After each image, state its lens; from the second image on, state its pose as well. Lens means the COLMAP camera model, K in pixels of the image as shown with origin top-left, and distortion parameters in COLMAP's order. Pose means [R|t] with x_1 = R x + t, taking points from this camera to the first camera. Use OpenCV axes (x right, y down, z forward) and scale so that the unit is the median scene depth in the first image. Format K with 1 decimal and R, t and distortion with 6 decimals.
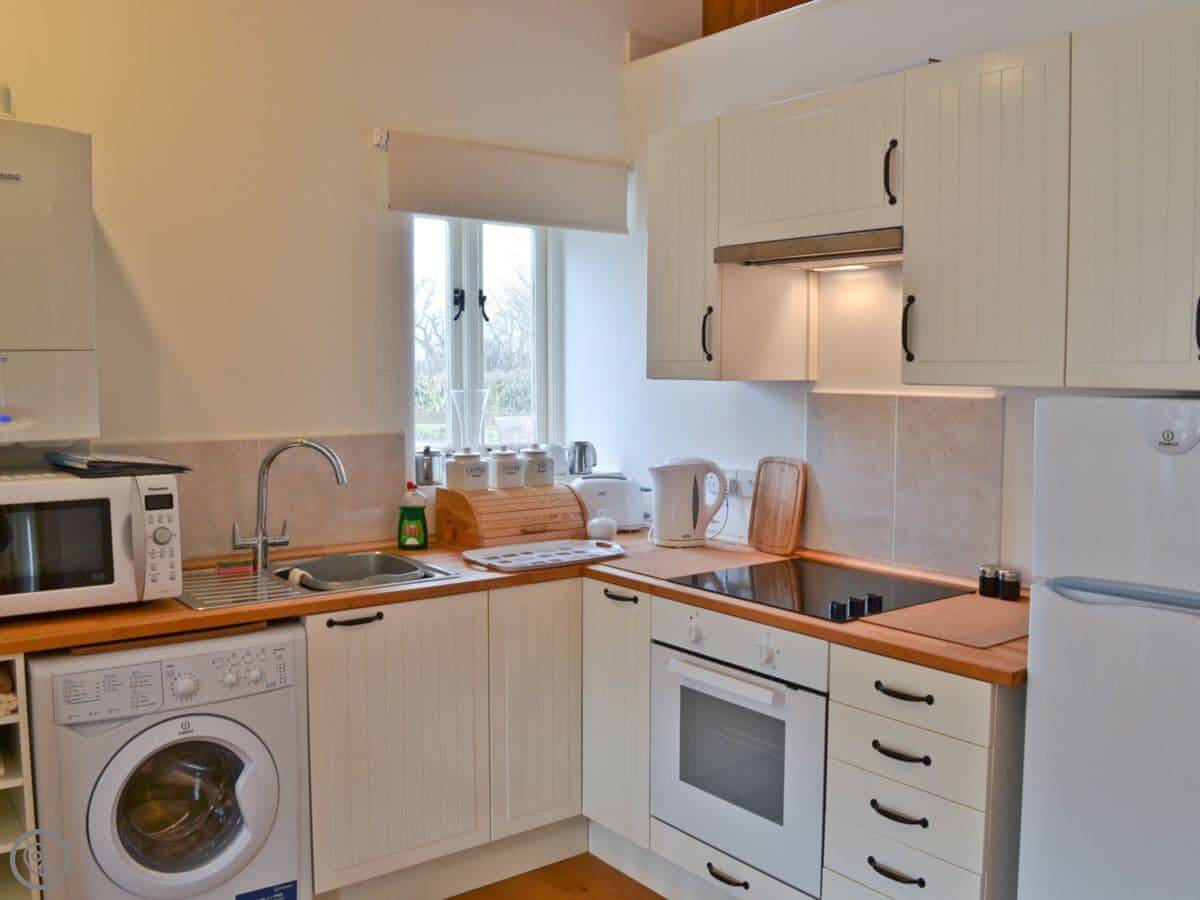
lens RADIAL K [[1114.3, 0, 600.0], [0, 1114.3, 450.0], [0, 0, 1]] dist [-0.039273, -0.001531]
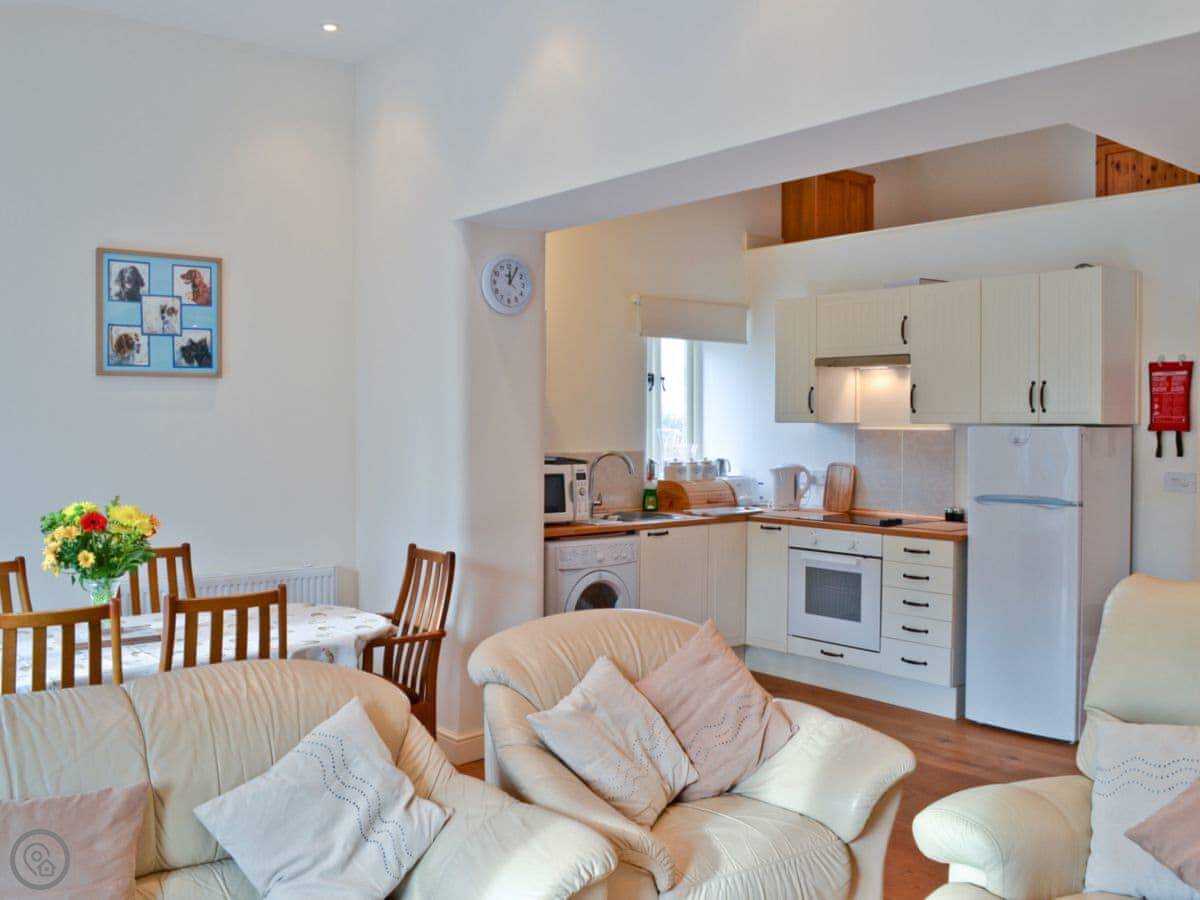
lens RADIAL K [[1099.6, 0, 600.0], [0, 1099.6, 450.0], [0, 0, 1]] dist [-0.001476, 0.000176]
pose [[0.998981, -0.001898, 0.045099, -0.373116], [0.004093, 0.998810, -0.048608, 0.082410], [-0.044953, 0.048743, 0.997799, -0.974871]]
